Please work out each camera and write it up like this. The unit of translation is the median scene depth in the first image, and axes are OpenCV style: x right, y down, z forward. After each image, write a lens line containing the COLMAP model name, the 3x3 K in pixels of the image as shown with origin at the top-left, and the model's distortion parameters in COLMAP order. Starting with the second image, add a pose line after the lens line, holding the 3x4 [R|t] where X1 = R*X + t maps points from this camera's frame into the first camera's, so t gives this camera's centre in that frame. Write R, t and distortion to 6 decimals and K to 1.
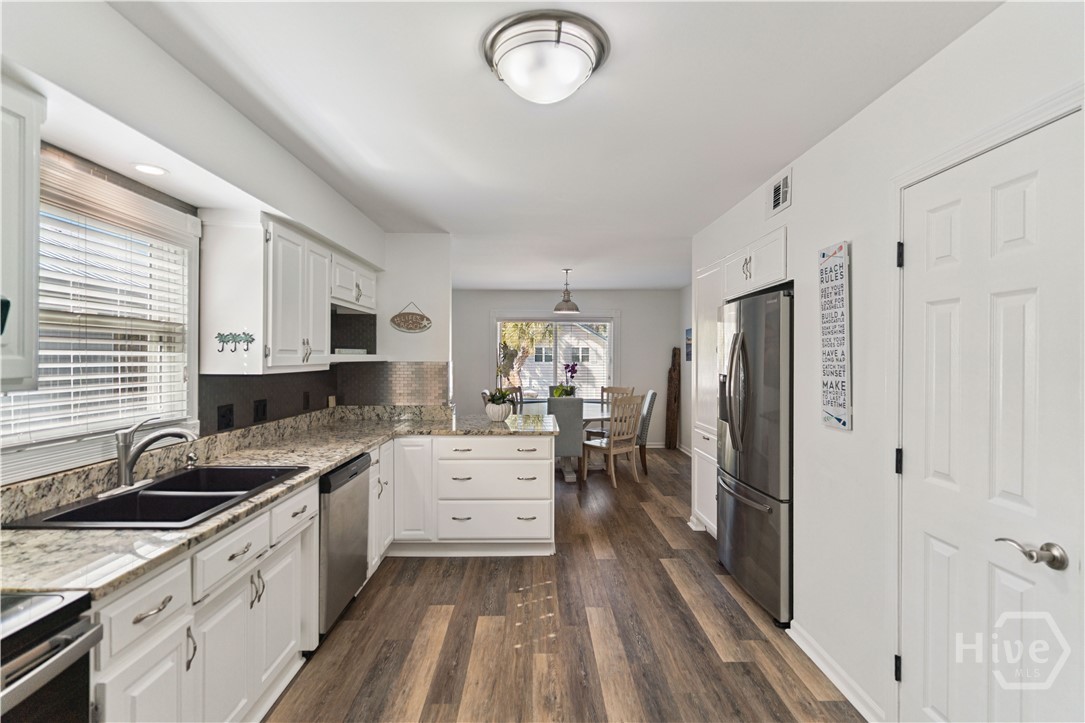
lens RADIAL K [[512.6, 0, 537.2], [0, 512.6, 359.1], [0, 0, 1]] dist [-0.002048, 0.001303]
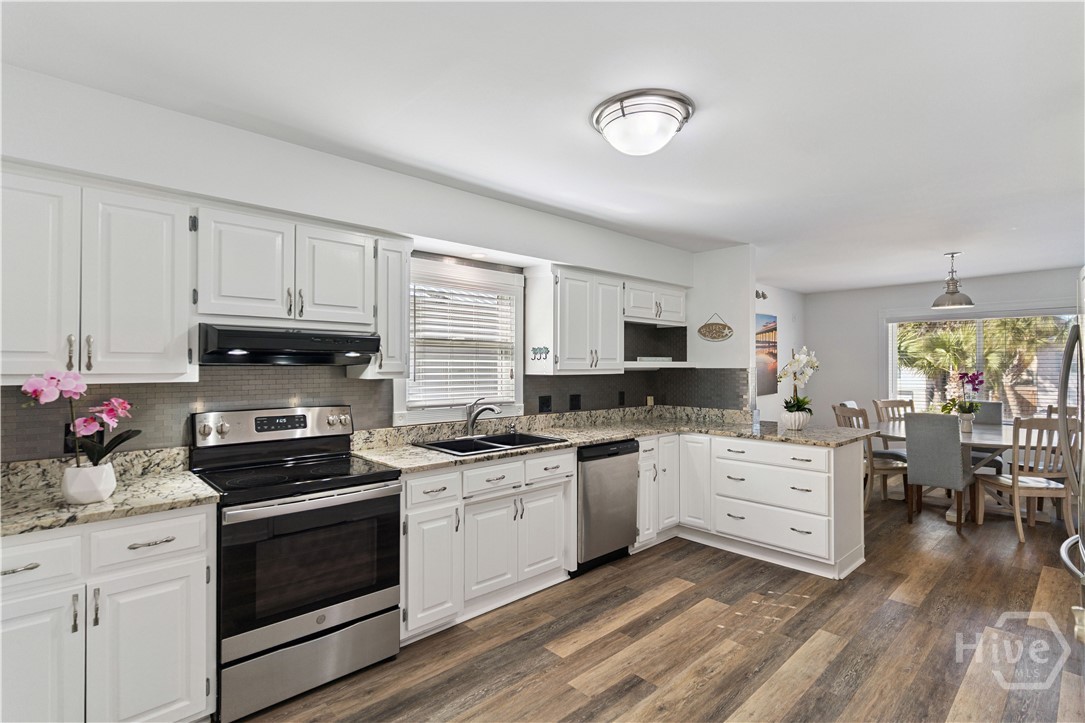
lens RADIAL K [[512.6, 0, 537.0], [0, 512.6, 366.6], [0, 0, 1]] dist [-0.002048, 0.001303]
pose [[0.670401, -0.000509, -0.741999, 0.495518], [-0.002655, 0.999992, -0.003085, 0.010090], [0.741995, 0.004038, 0.670394, -0.014092]]
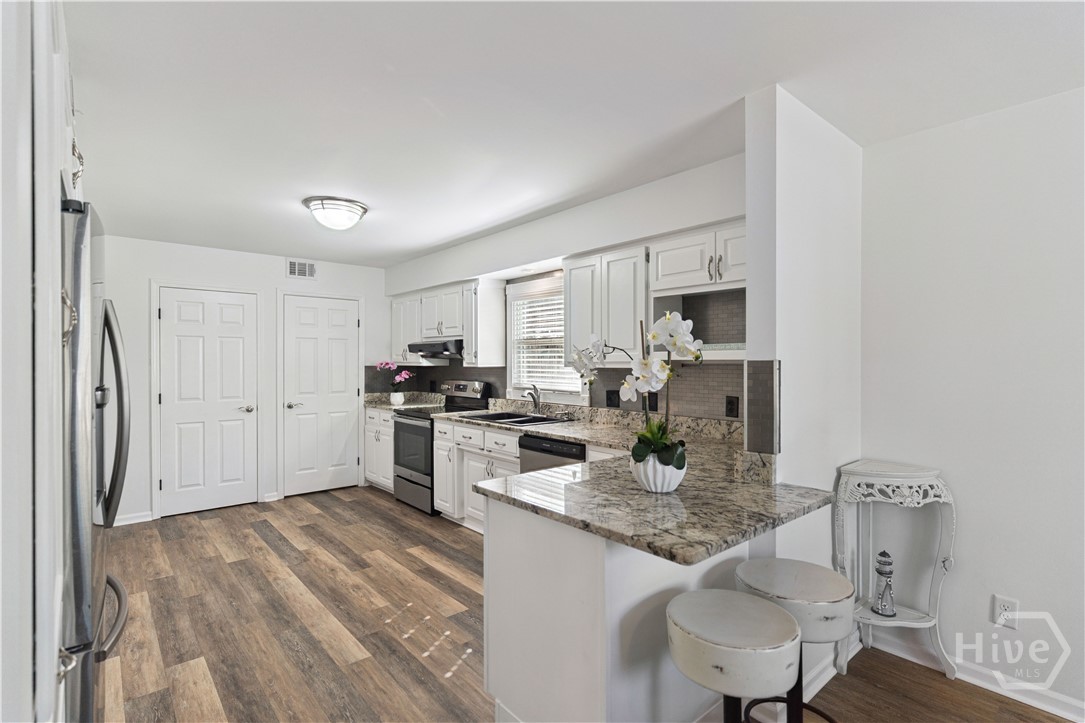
lens RADIAL K [[512.6, 0, 544.9], [0, 512.6, 361.8], [0, 0, 1]] dist [-0.002048, 0.001303]
pose [[-0.756370, -0.000591, -0.654143, 0.473745], [-0.004738, 0.999978, 0.004575, 0.006207], [0.654126, 0.006560, -0.756357, 2.018772]]
